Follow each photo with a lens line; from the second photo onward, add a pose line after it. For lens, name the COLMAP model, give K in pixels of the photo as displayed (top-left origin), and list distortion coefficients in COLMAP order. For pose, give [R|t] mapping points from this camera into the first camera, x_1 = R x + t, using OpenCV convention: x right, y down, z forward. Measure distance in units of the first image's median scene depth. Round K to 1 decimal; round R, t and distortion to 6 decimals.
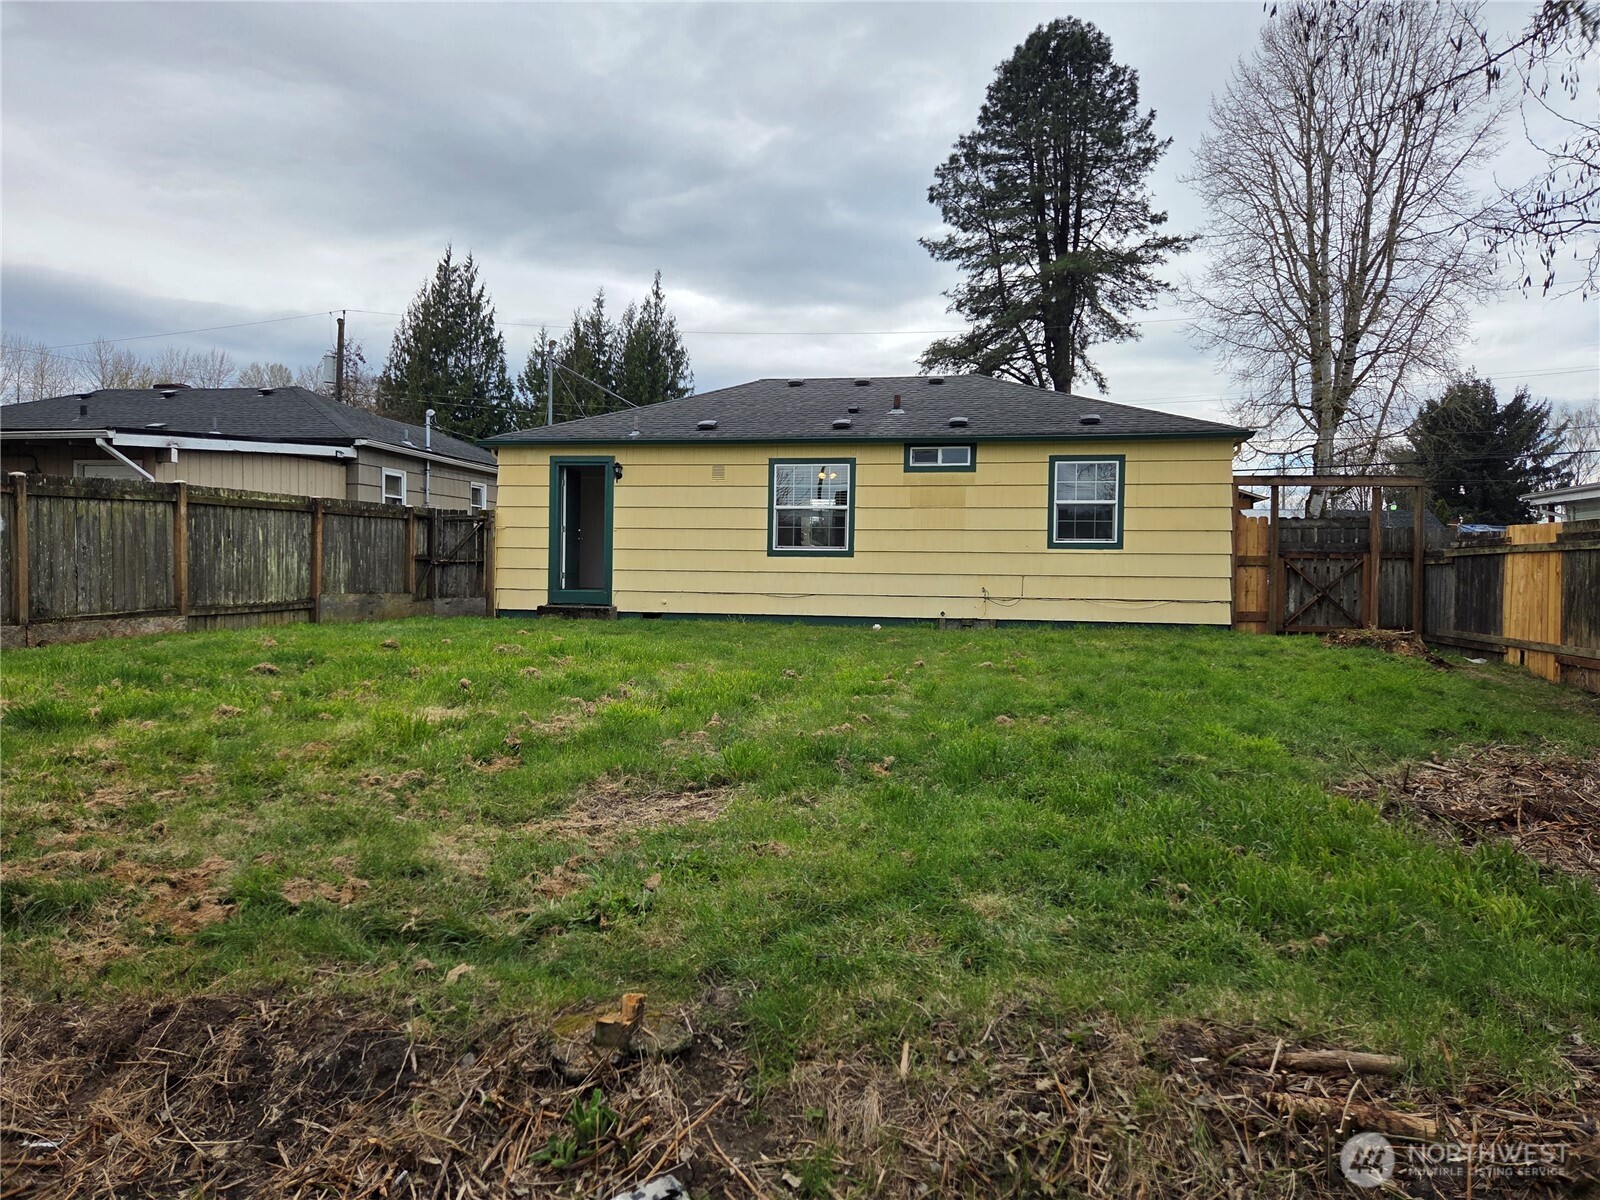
lens RADIAL K [[1078.1, 0, 787.4], [0, 1078.1, 604.5], [0, 0, 1]] dist [0.055268, -0.043121]
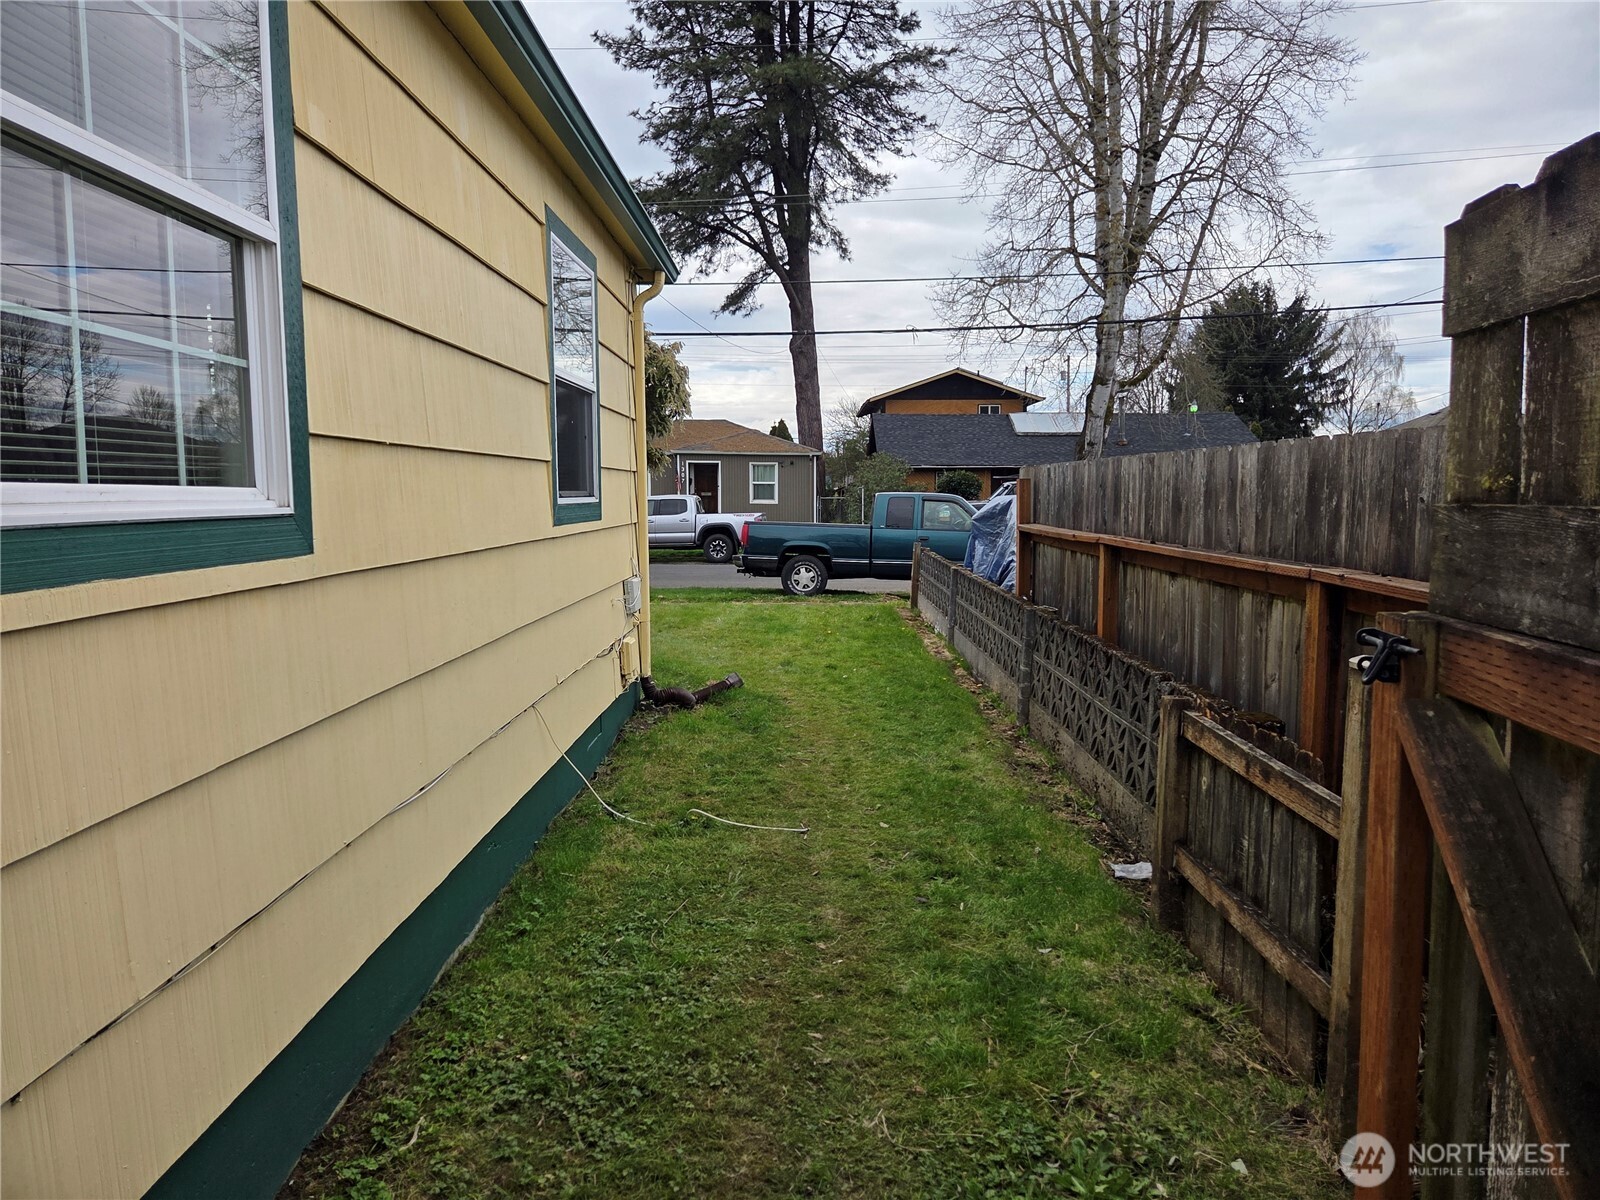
lens RADIAL K [[1078.1, 0, 811.2], [0, 1078.1, 596.2], [0, 0, 1]] dist [0.055268, -0.043121]
pose [[0.981839, -0.031683, 0.187049, 0.117308], [0.018195, 0.997137, 0.073392, -0.014921], [-0.188839, -0.068656, 0.979605, 0.240325]]
